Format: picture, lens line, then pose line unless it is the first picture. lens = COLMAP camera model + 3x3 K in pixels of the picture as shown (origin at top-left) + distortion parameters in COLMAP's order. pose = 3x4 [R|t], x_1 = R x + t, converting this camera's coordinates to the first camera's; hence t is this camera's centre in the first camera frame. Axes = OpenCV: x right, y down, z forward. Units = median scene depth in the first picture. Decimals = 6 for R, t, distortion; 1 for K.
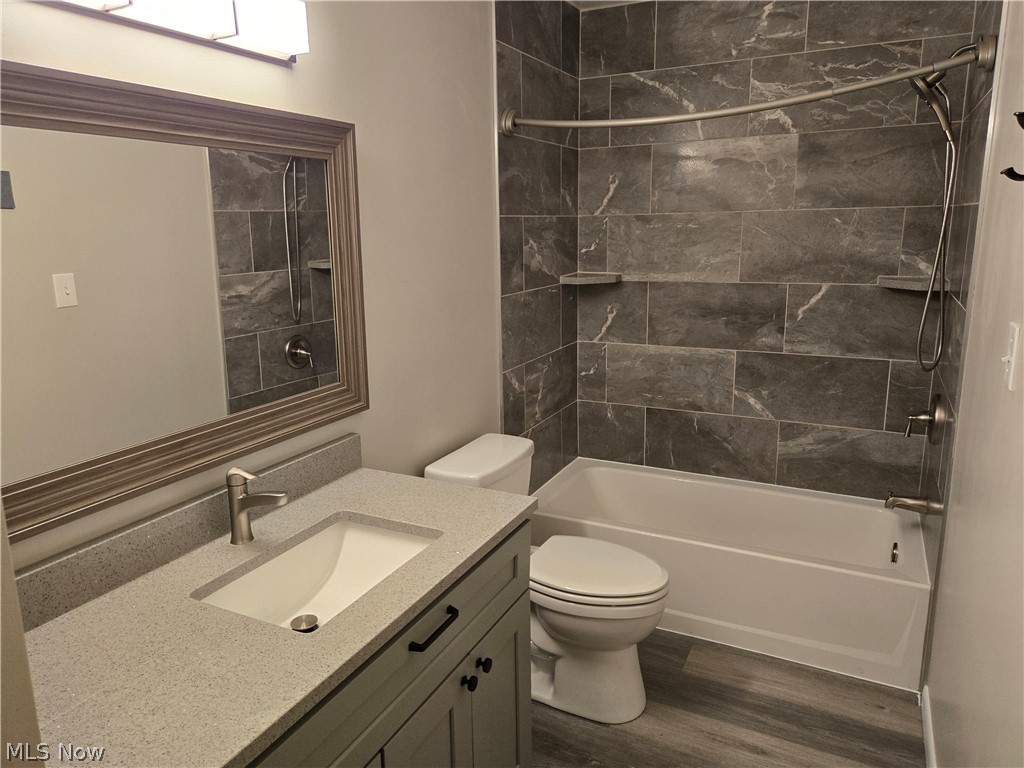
lens RADIAL K [[702.0, 0, 509.9], [0, 702.0, 385.1], [0, 0, 1]] dist [0.059444, -0.035999]
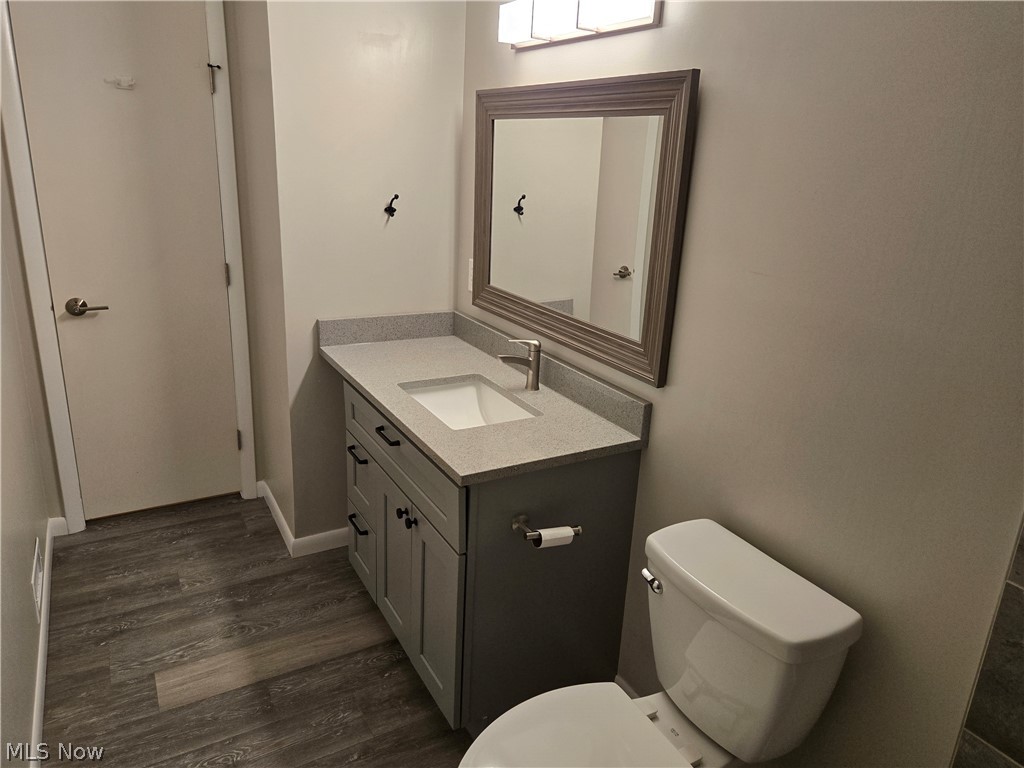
lens RADIAL K [[702.0, 0, 510.0], [0, 702.0, 378.2], [0, 0, 1]] dist [0.059444, -0.035999]
pose [[-0.550829, 0.248622, -0.796727, 0.901926], [-0.225718, 0.874653, 0.428992, -0.466313], [0.803517, 0.416137, -0.425665, 1.744126]]
